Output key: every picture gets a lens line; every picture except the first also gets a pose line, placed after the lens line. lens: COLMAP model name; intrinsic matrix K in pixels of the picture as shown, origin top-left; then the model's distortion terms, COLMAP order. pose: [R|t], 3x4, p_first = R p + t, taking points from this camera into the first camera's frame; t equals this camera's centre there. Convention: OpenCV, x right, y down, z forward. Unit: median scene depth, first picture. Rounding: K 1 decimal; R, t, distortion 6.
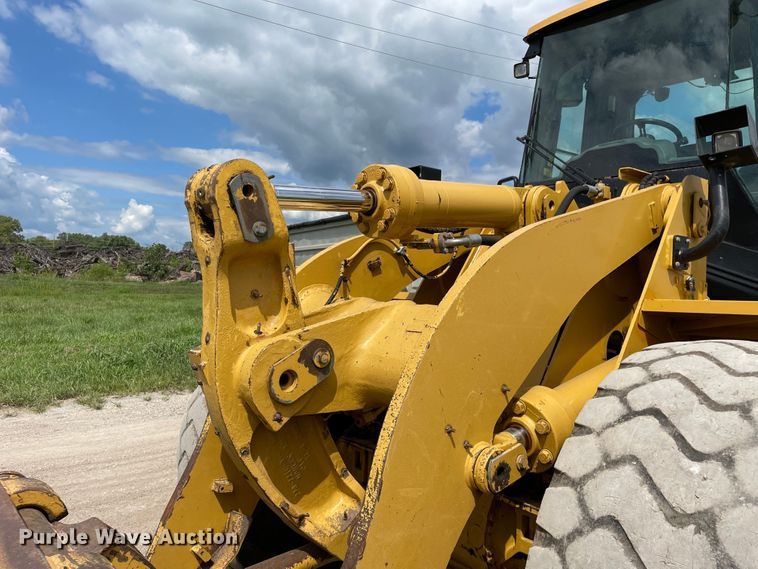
lens RADIAL K [[575.6, 0, 383.6], [0, 575.6, 280.0], [0, 0, 1]] dist [0.027988, -0.020204]
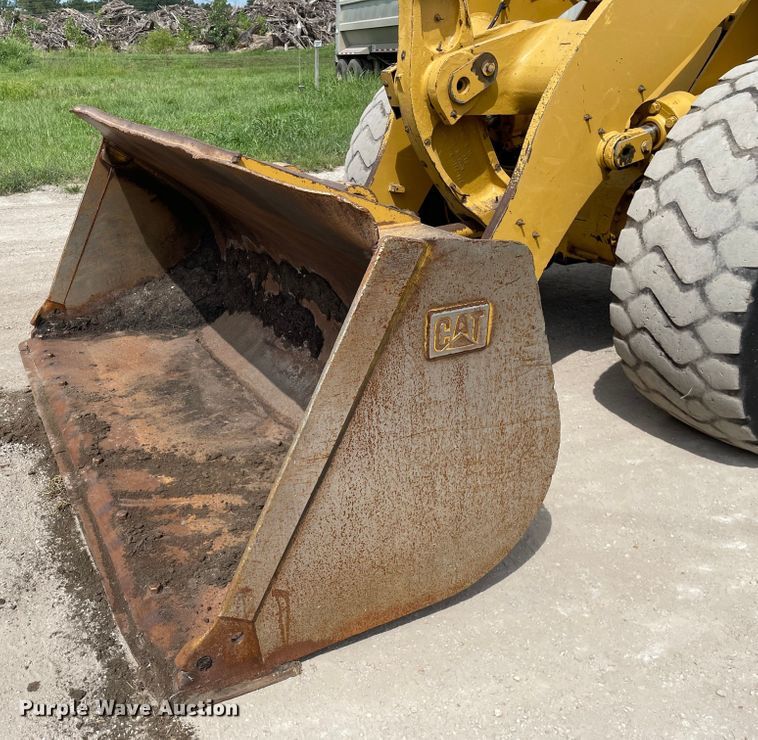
lens RADIAL K [[754.2, 0, 268.0], [0, 754.2, 370.0], [0, 0, 1]] dist [0.015732, 0.000000]
pose [[0.950356, 0.073424, -0.302378, -0.012561], [0.053368, 0.918900, 0.390863, 0.061679], [0.306554, -0.387596, 0.869364, -0.834826]]
